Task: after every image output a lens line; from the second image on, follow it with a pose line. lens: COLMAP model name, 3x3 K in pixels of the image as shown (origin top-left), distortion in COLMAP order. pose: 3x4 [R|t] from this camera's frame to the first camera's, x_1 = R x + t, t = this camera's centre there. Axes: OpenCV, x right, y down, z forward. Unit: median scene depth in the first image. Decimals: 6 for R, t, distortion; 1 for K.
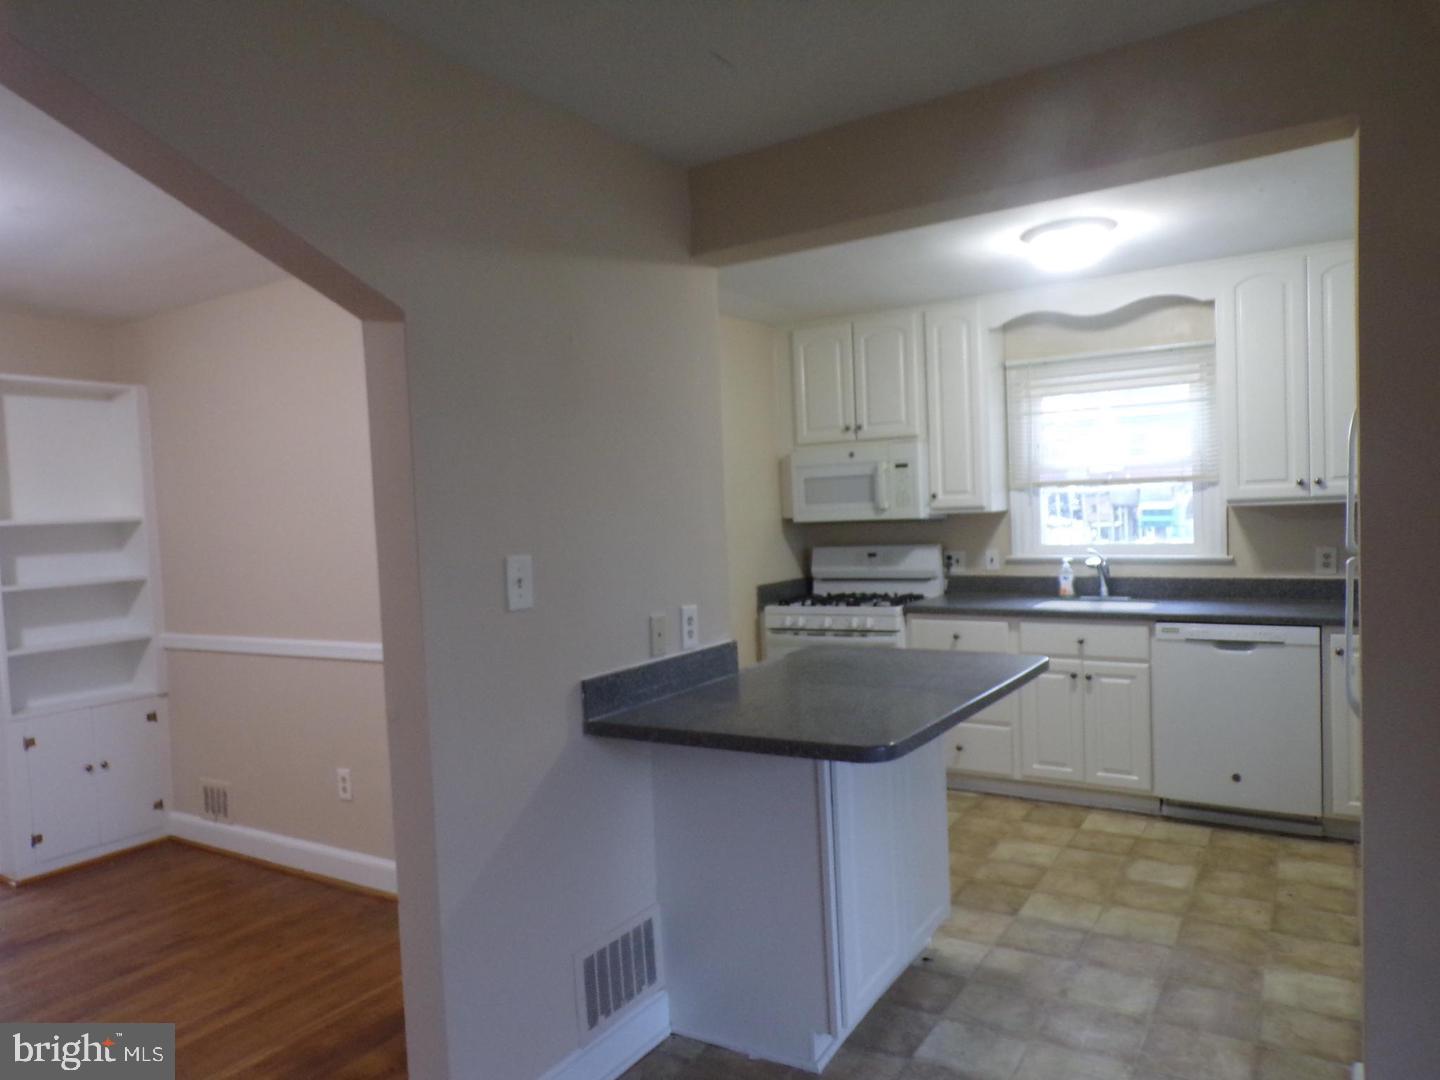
lens RADIAL K [[977.8, 0, 718.6], [0, 977.8, 549.5], [0, 0, 1]] dist [0.007719, 0.002357]
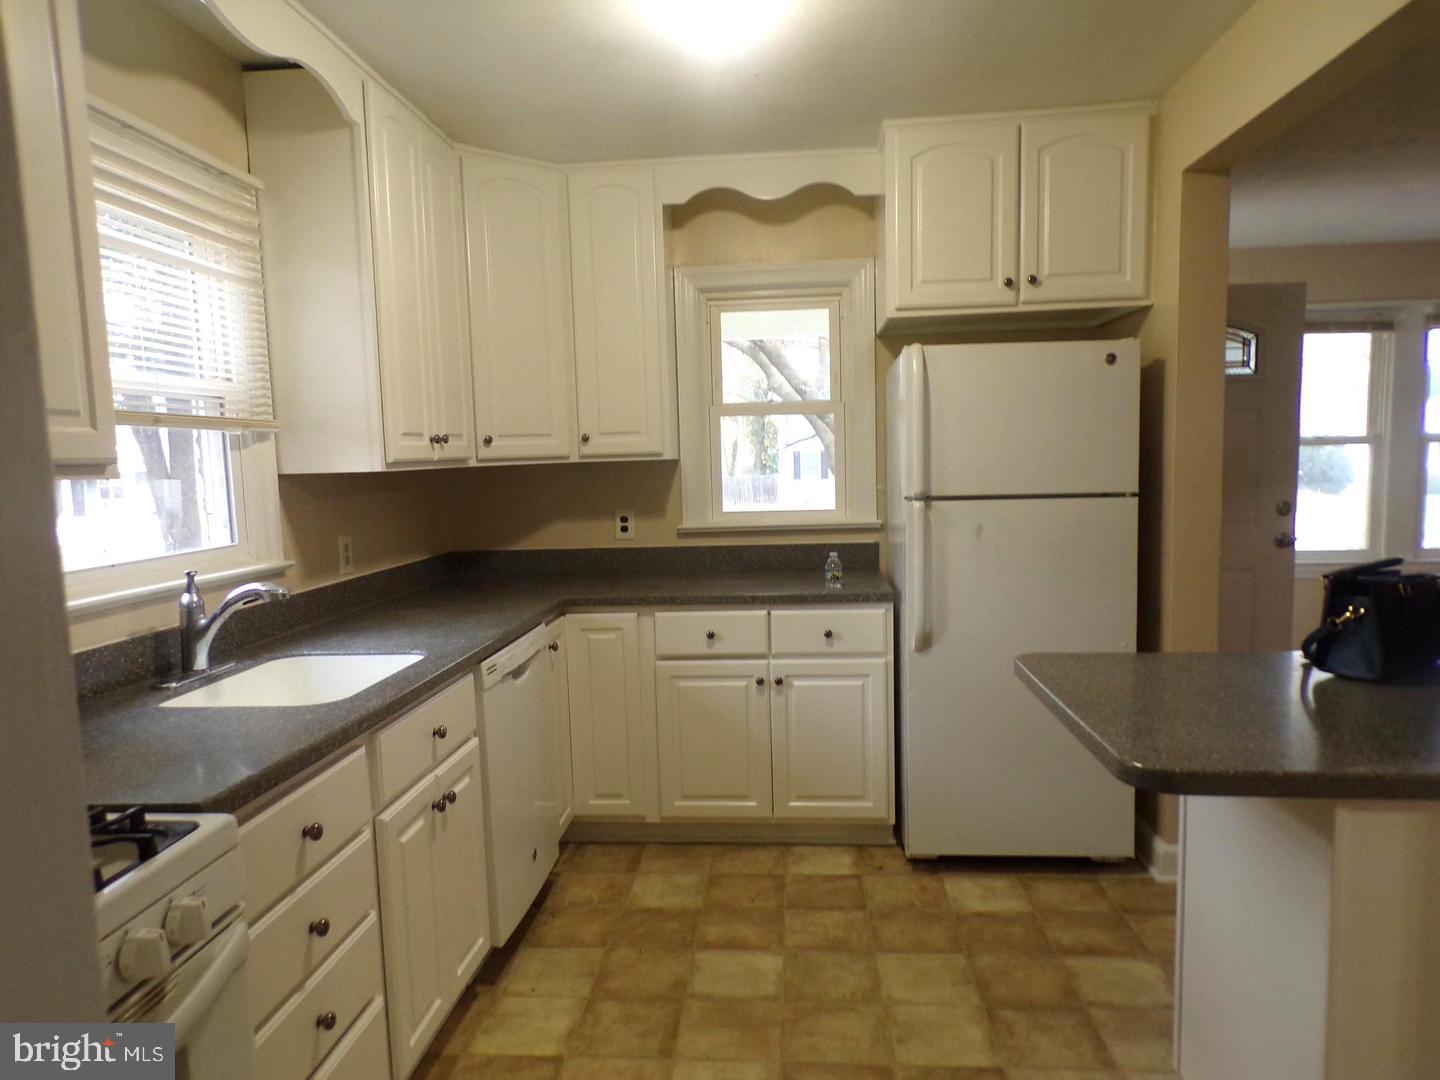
lens RADIAL K [[977.8, 0, 718.5], [0, 977.8, 553.1], [0, 0, 1]] dist [0.007719, 0.002357]
pose [[-0.461576, -0.042154, 0.886099, -0.141184], [0.078819, 0.992971, 0.088295, -0.032334], [-0.883592, 0.110596, -0.455009, 1.147899]]
